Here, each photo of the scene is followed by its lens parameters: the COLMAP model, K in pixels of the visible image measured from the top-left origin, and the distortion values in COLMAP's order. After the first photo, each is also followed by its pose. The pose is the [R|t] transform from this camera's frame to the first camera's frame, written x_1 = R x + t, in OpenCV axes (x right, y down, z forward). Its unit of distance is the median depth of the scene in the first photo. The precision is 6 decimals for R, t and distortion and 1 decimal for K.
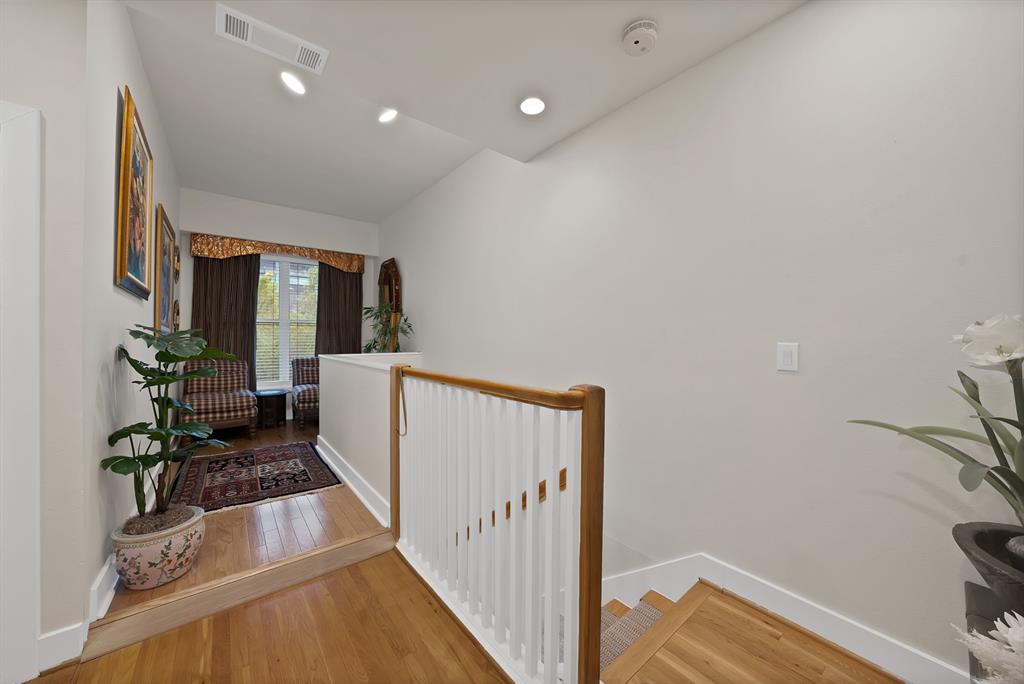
lens RADIAL K [[364.7, 0, 510.2], [0, 364.7, 342.6], [0, 0, 1]] dist [-0.020201, 0.002006]
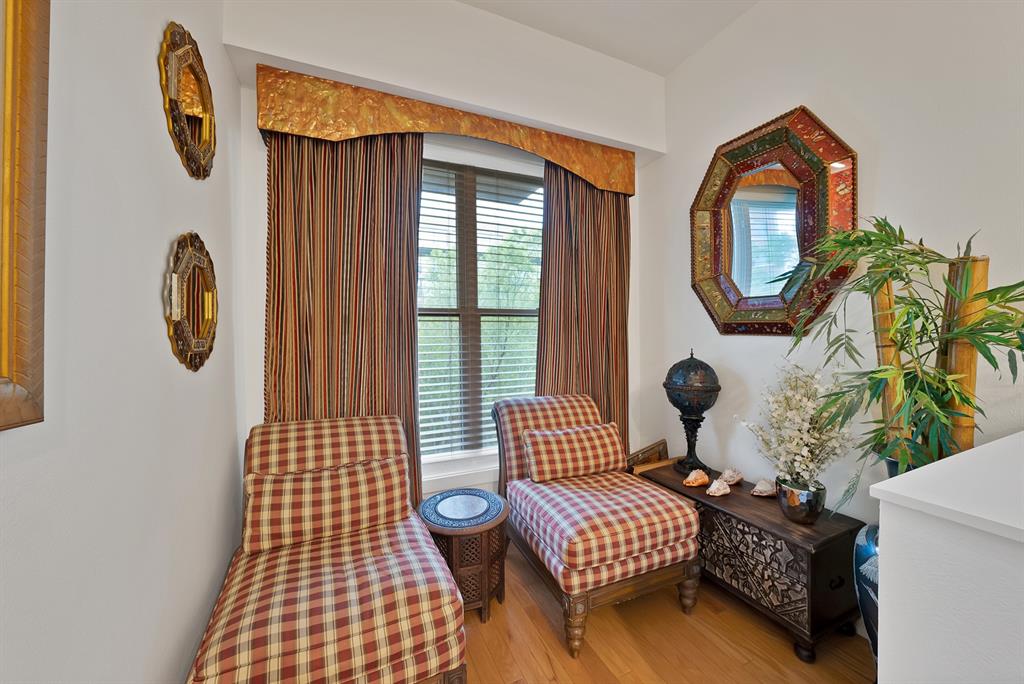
lens RADIAL K [[364.7, 0, 514.2], [0, 364.7, 339.4], [0, 0, 1]] dist [-0.020201, 0.002006]
pose [[0.977124, -0.022264, -0.211504, -0.561243], [0.020506, 0.999735, -0.010501, -0.026291], [0.211682, 0.005924, 0.977321, 0.693194]]
